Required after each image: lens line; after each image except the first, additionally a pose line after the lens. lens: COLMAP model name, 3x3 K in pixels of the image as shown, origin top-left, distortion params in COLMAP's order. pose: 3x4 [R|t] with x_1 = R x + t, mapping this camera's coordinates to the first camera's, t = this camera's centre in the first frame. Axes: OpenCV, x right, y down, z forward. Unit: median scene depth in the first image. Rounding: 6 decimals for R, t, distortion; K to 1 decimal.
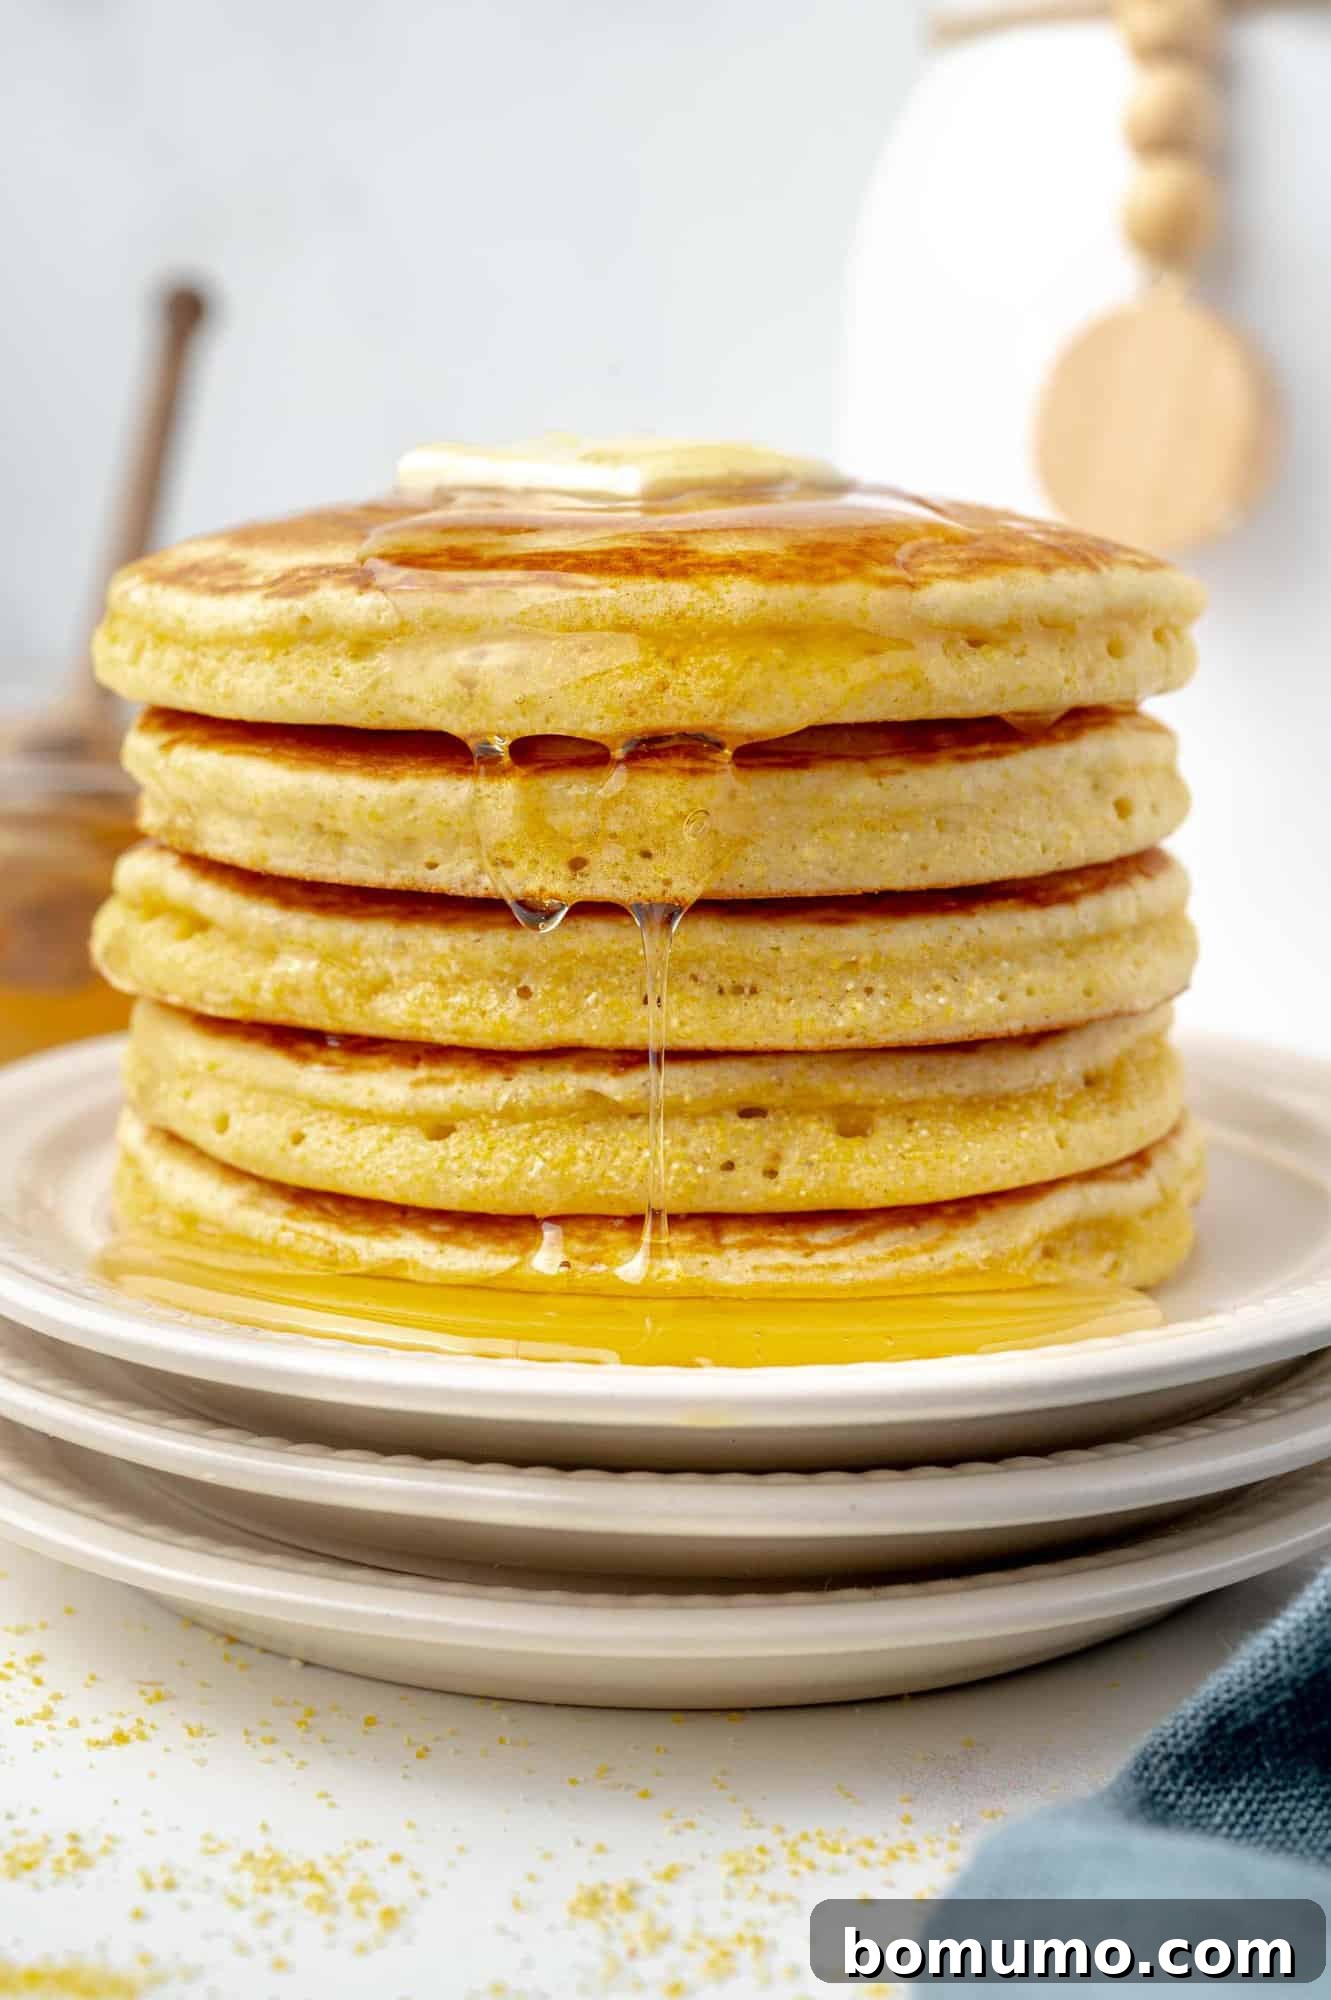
lens RADIAL K [[3207.0, 0, 678.4], [0, 3207.0, 1006.6], [0, 0, 1]] dist [0.155212, 0.000000]
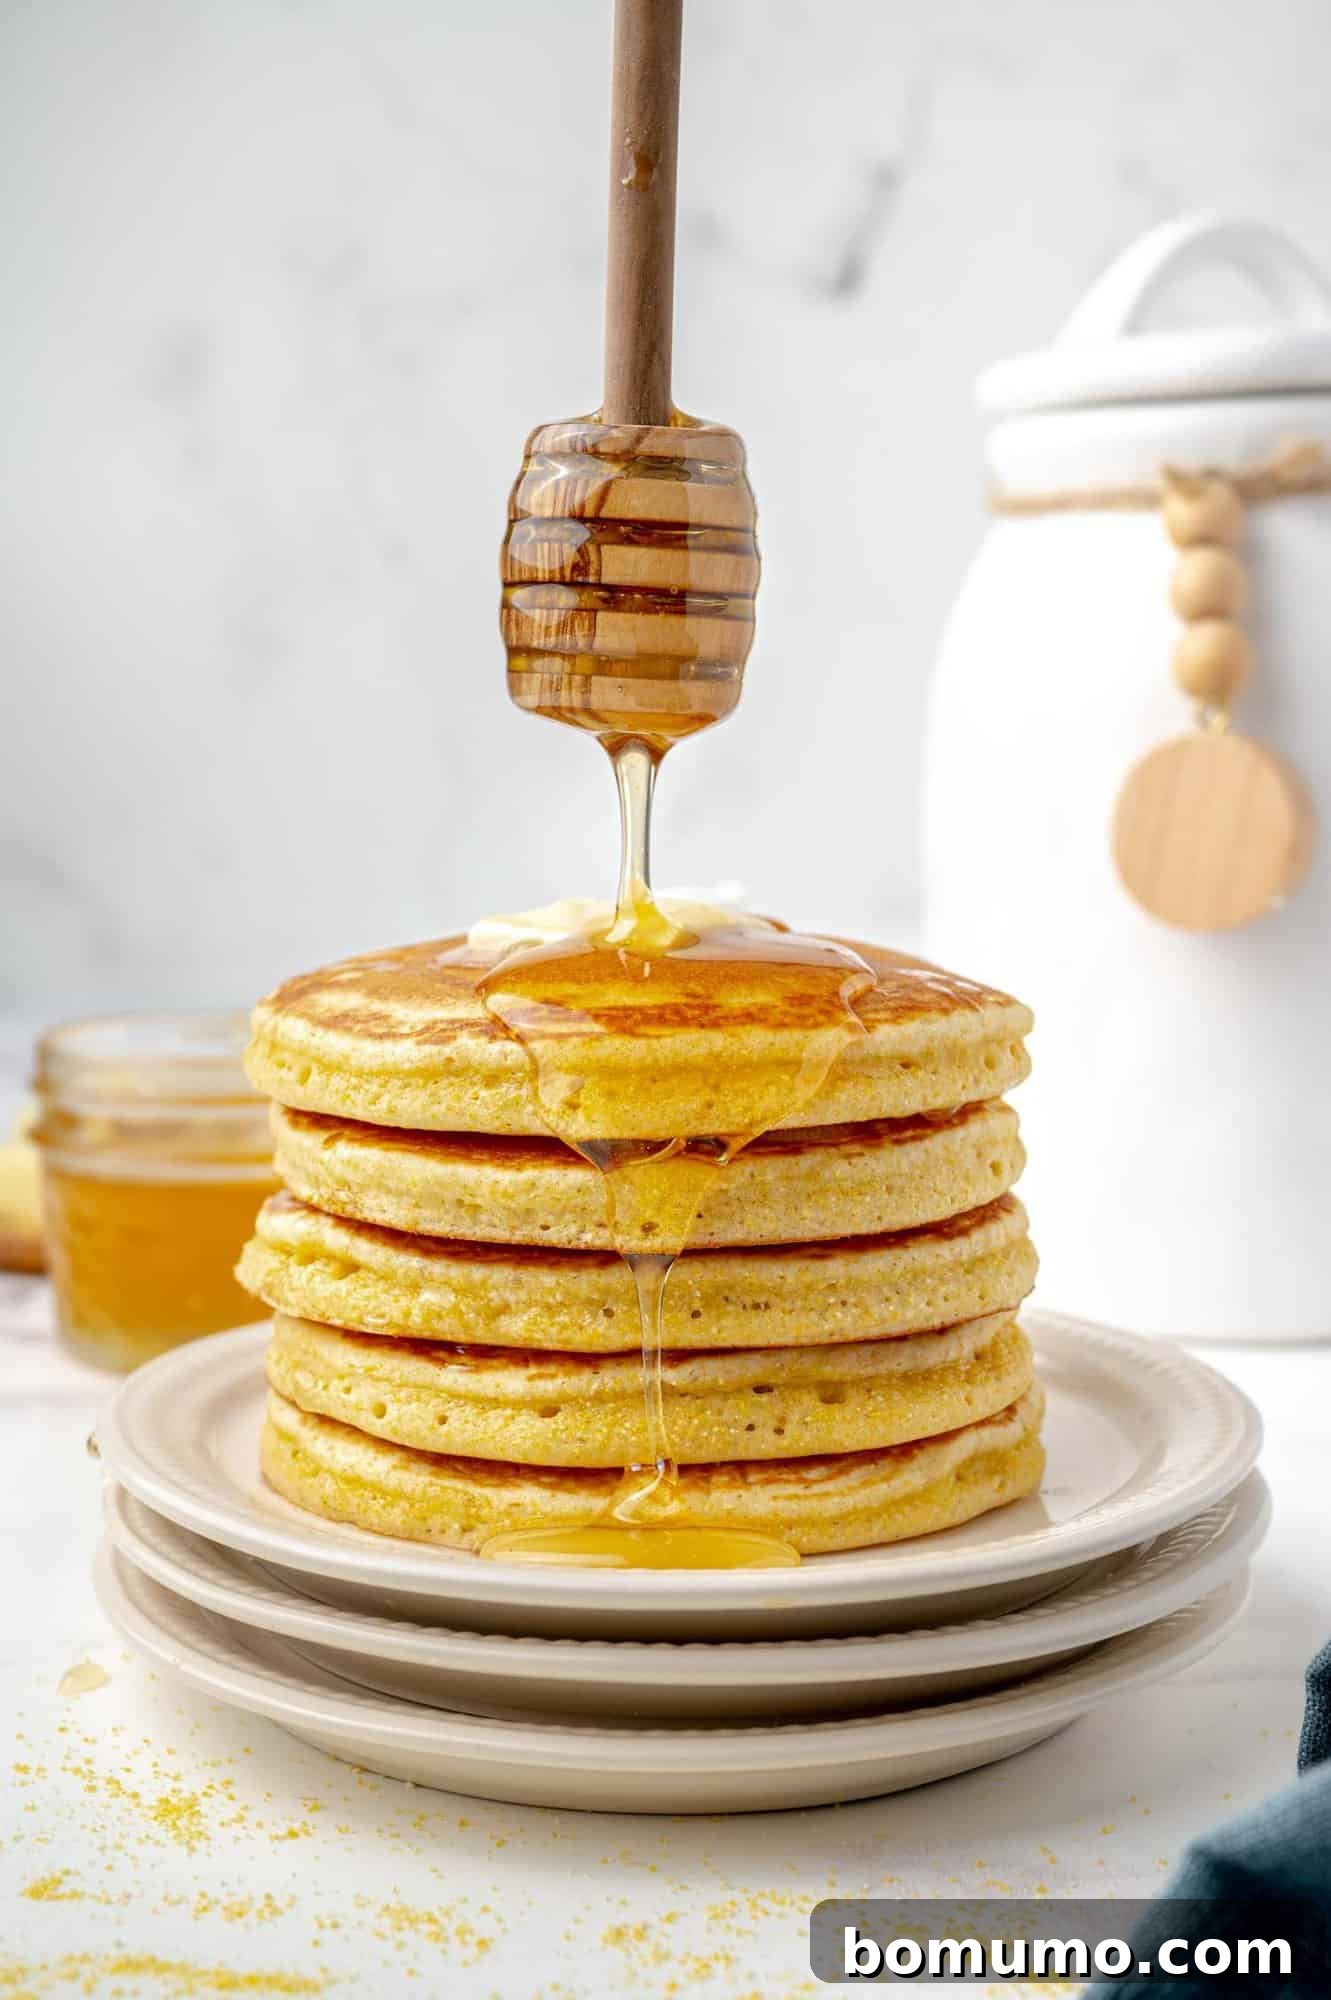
lens RADIAL K [[3207.0, 0, 654.0], [0, 3207.0, 1000.1], [0, 0, 1]] dist [0.155212, 0.000000]
pose [[0.987949, -0.022640, 0.153116, -0.243803], [0.031612, 0.997907, -0.056416, -0.062051], [-0.151518, 0.060577, 0.986597, -0.435636]]
